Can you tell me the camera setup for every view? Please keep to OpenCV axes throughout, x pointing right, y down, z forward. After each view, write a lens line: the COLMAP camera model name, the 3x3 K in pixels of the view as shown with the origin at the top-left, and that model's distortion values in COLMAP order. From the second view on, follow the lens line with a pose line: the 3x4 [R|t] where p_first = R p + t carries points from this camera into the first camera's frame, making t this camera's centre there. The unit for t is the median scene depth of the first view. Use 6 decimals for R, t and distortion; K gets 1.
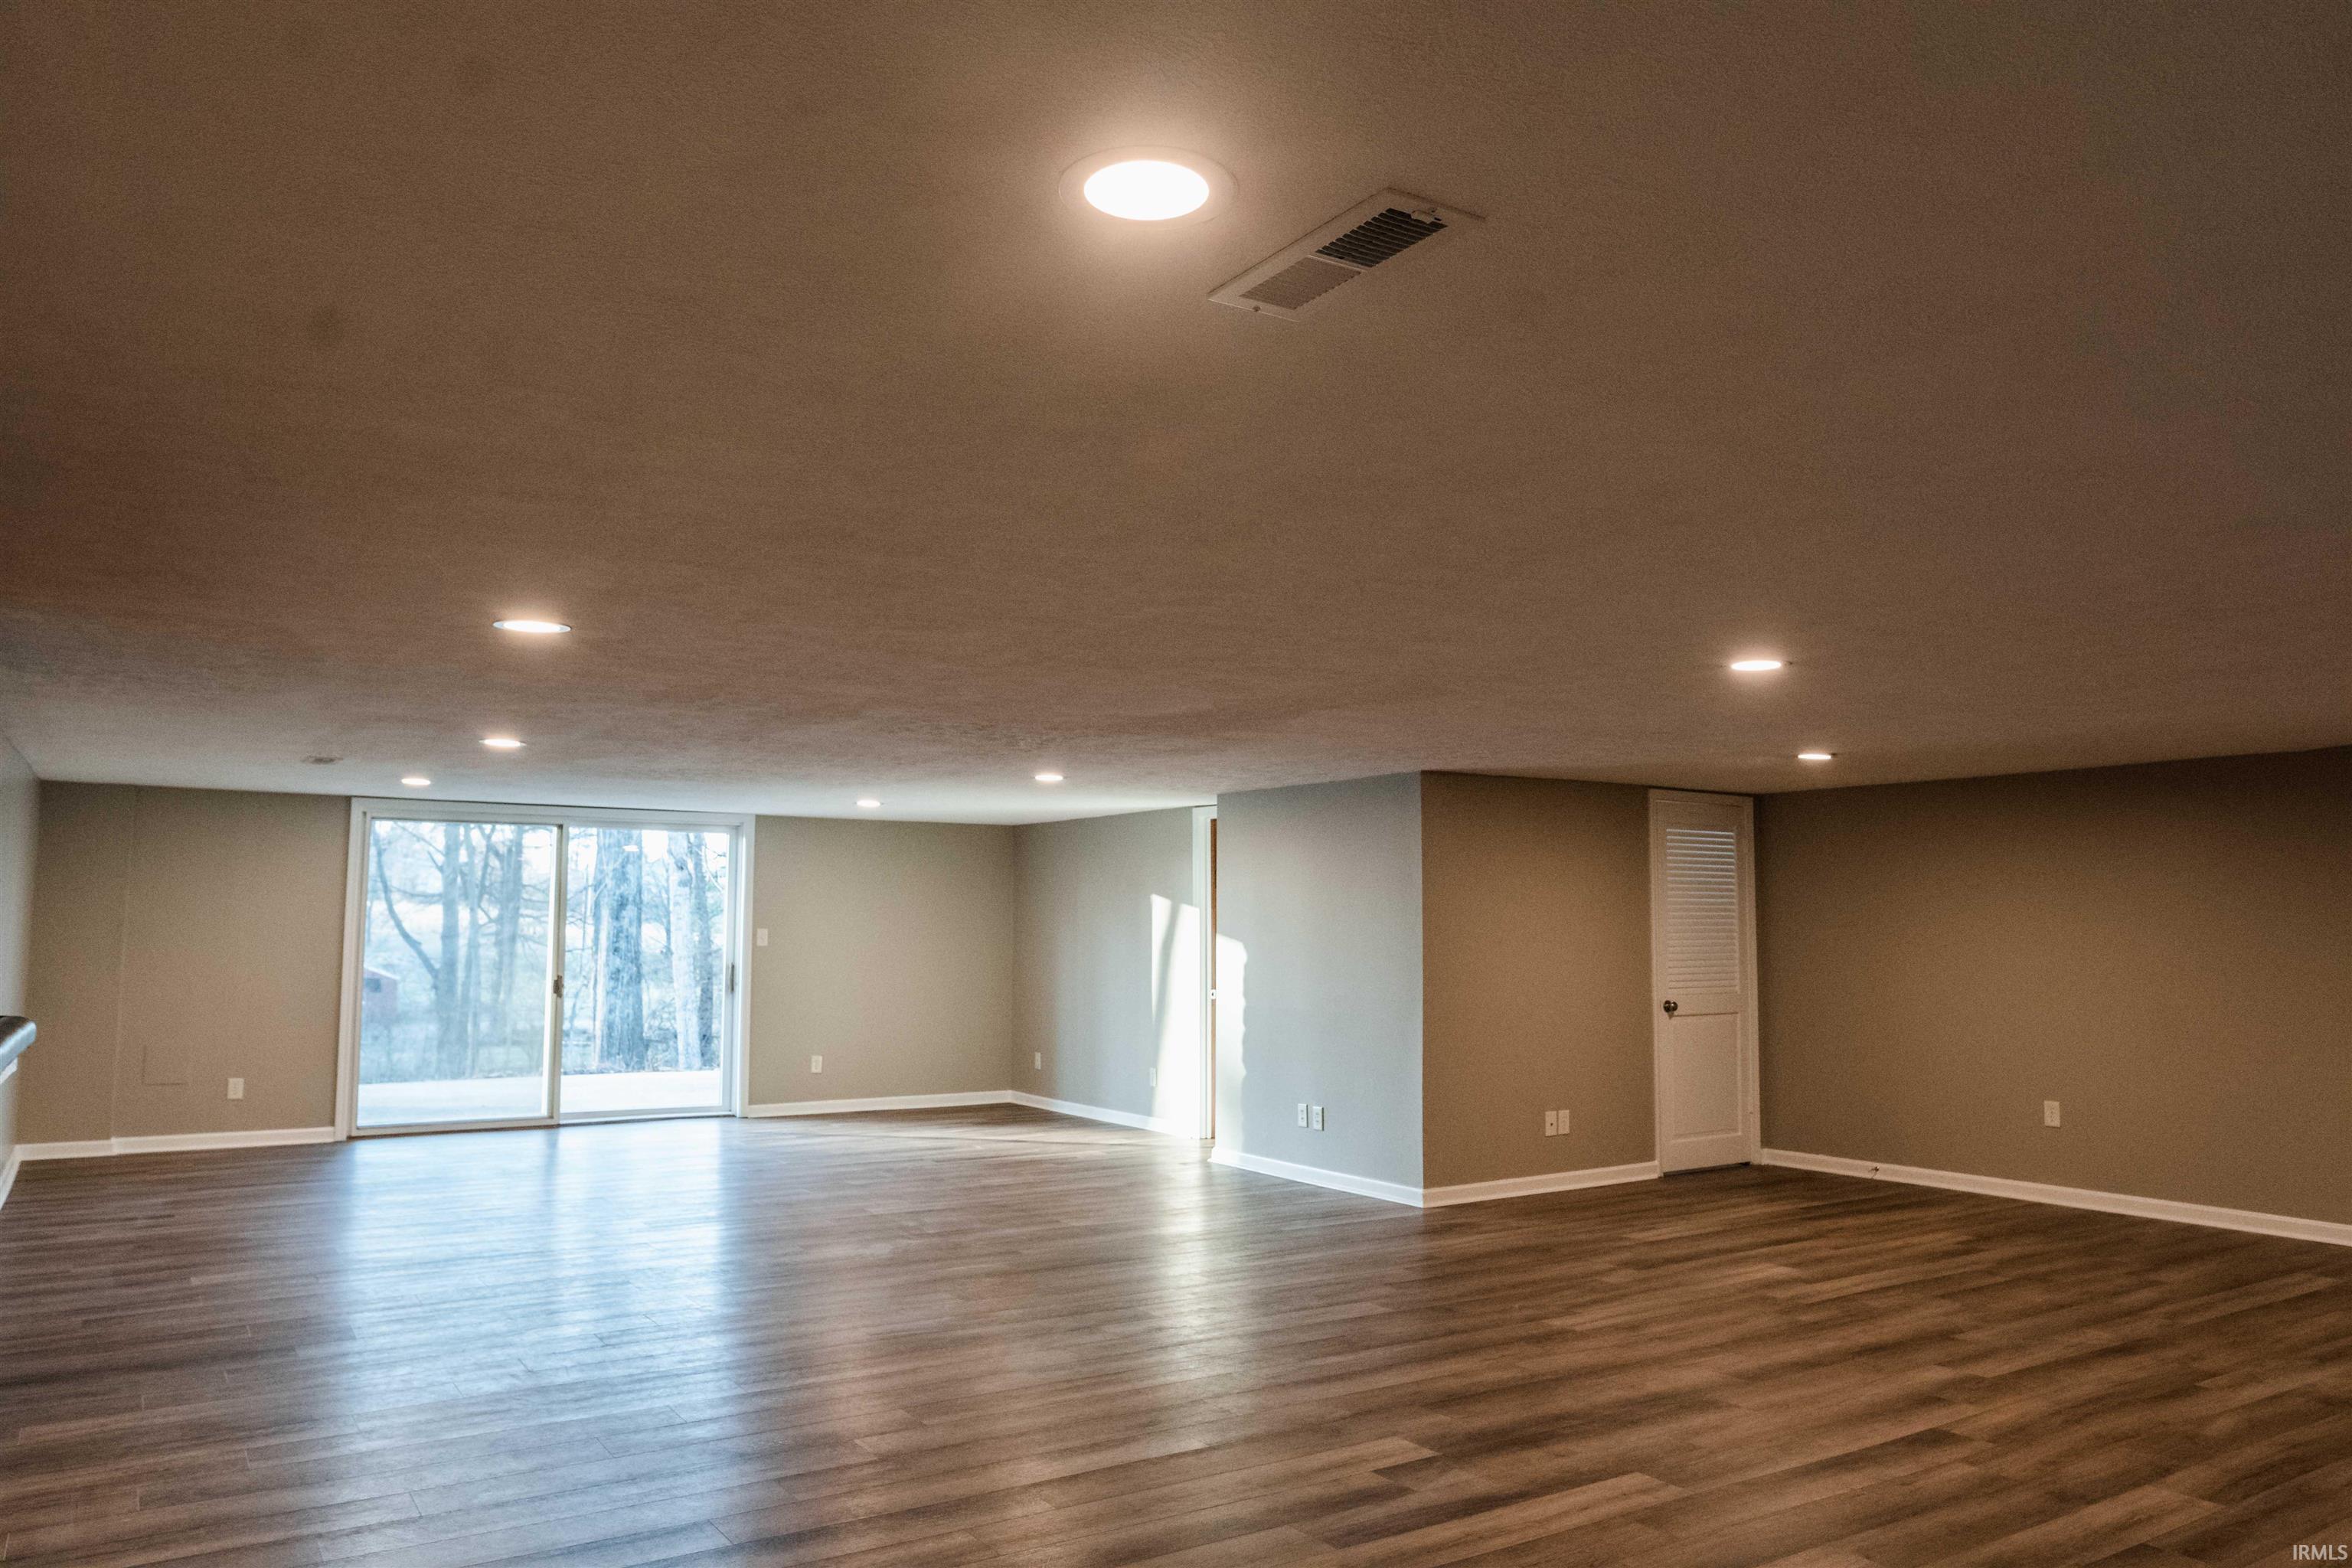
lens RADIAL K [[1594.3, 0, 1176.0], [0, 1594.3, 784.0], [0, 0, 1]] dist [-0.048891, 0.047021]
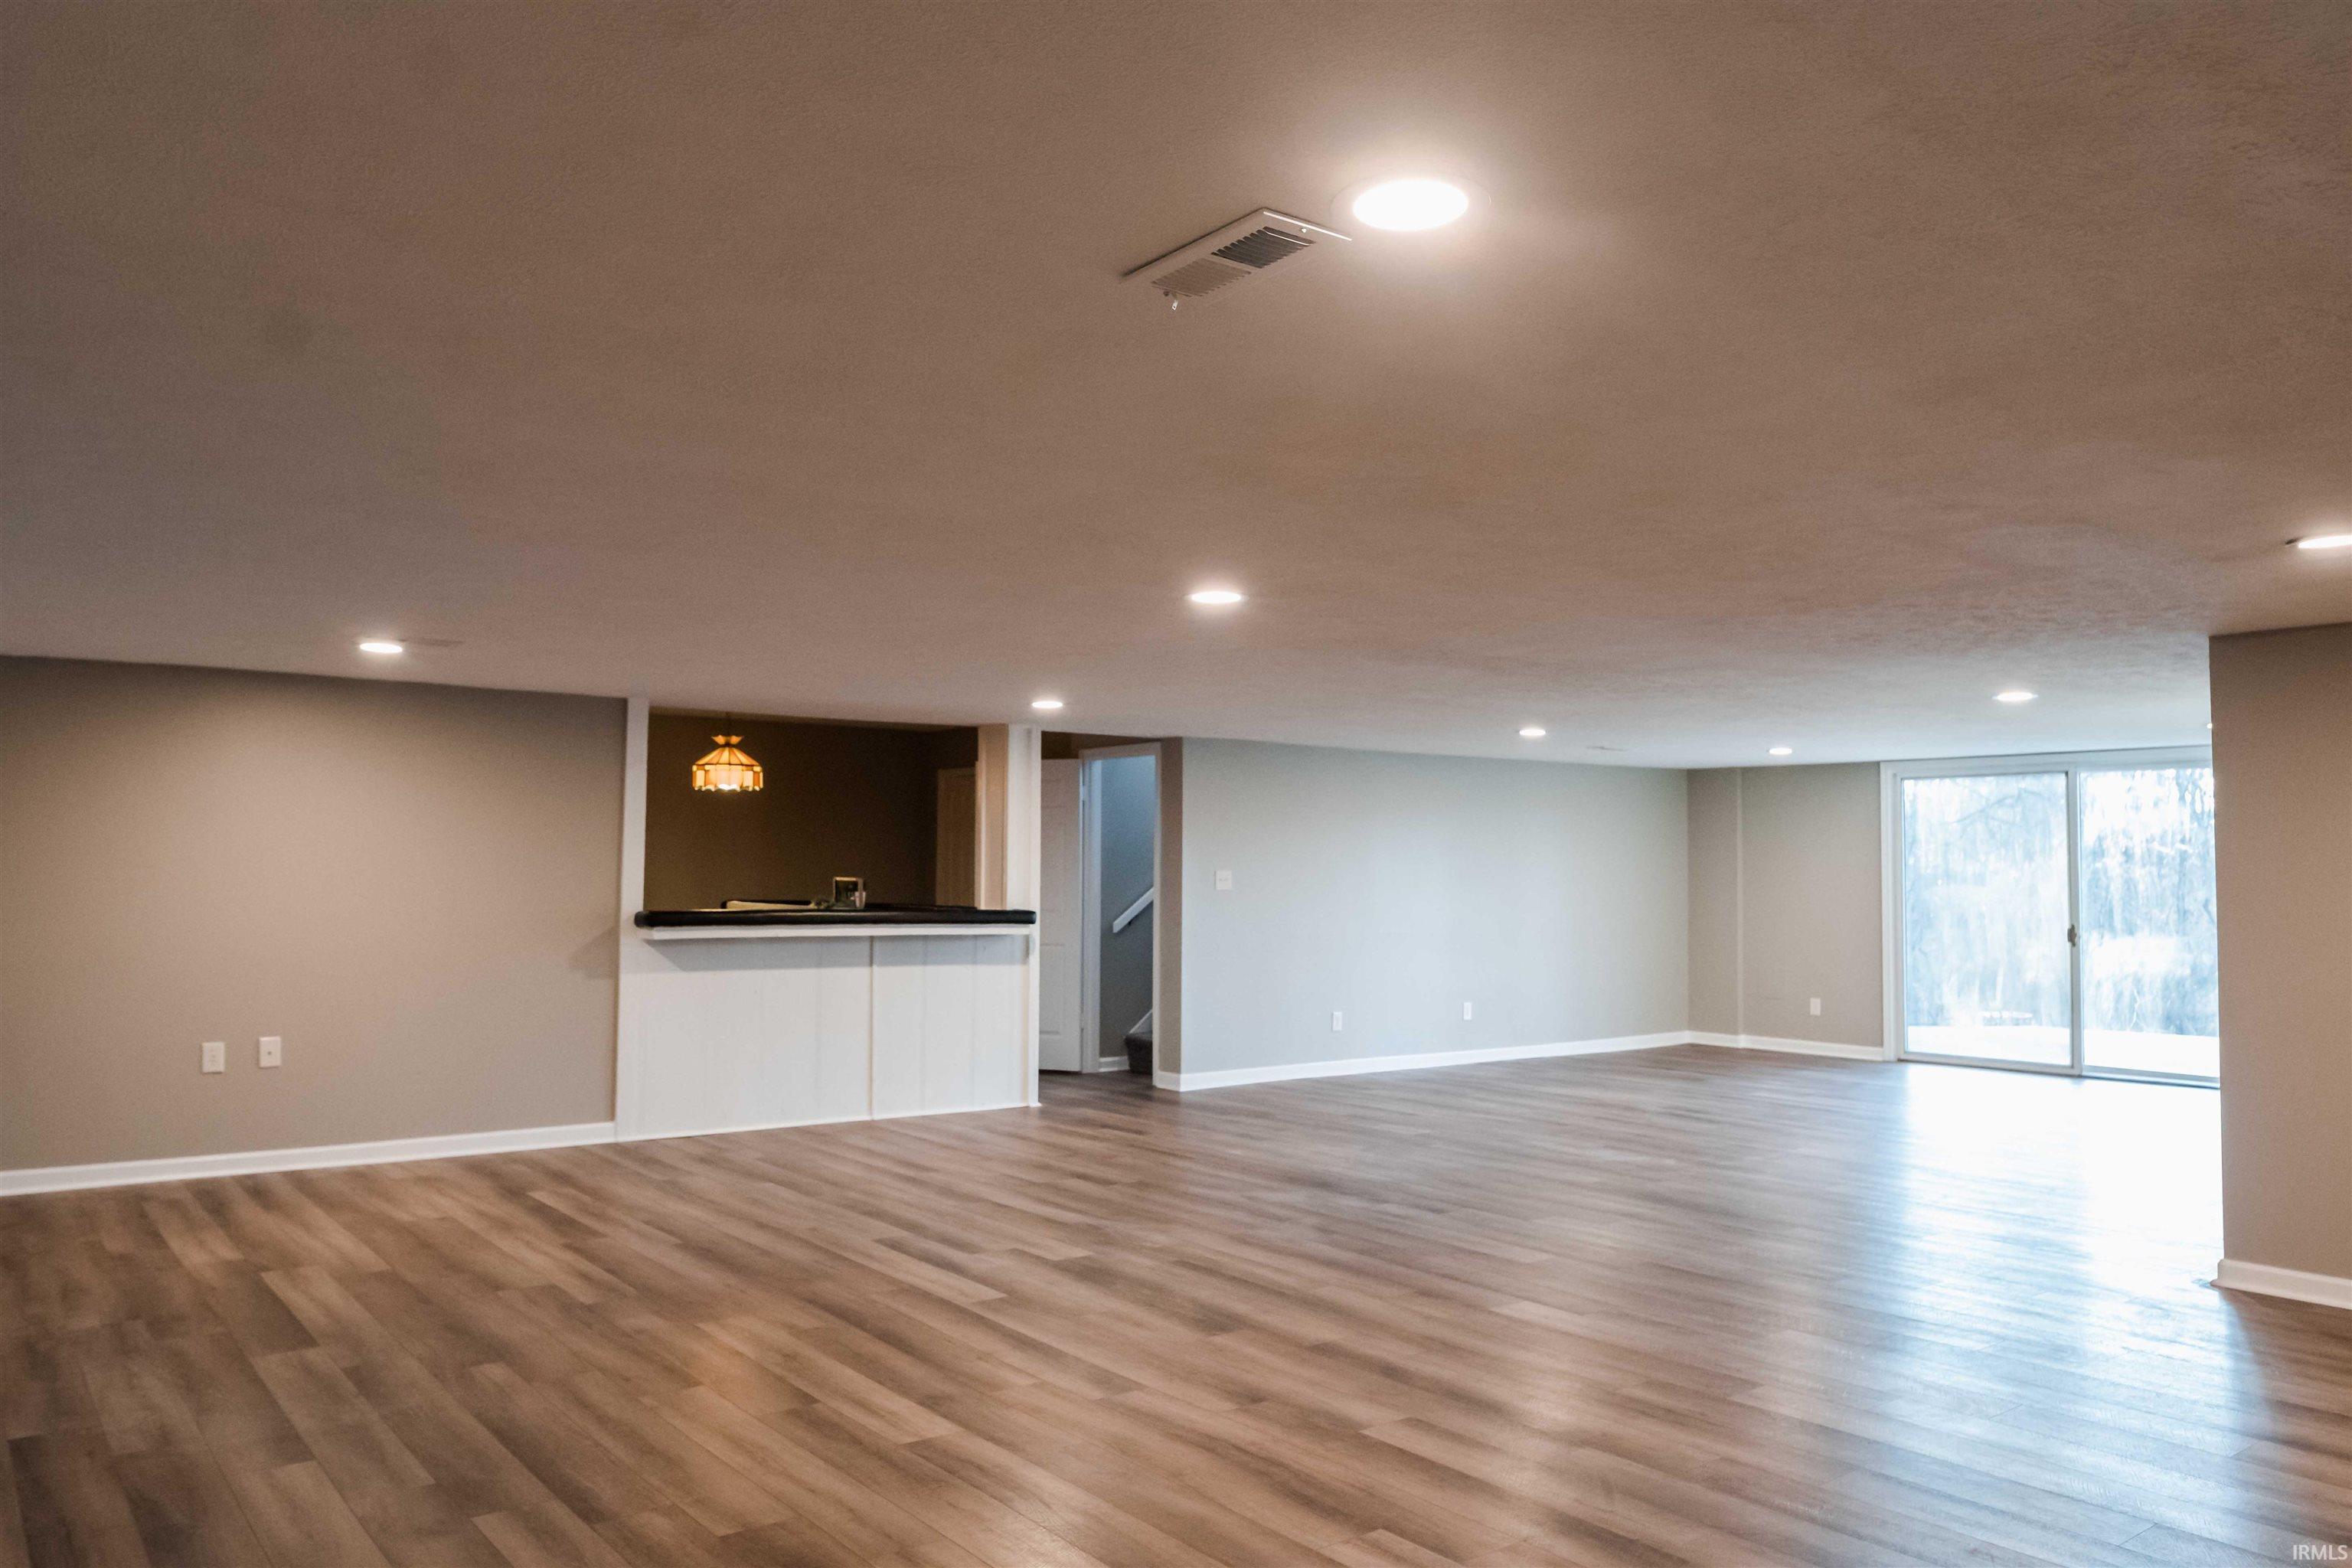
lens RADIAL K [[1594.3, 0, 1176.0], [0, 1594.3, 784.0], [0, 0, 1]] dist [-0.048891, 0.047021]
pose [[0.106729, -0.058260, -0.992580, 0.871442], [0.083782, 0.995258, -0.049409, 0.058254], [0.990752, -0.077887, 0.111104, 0.564935]]
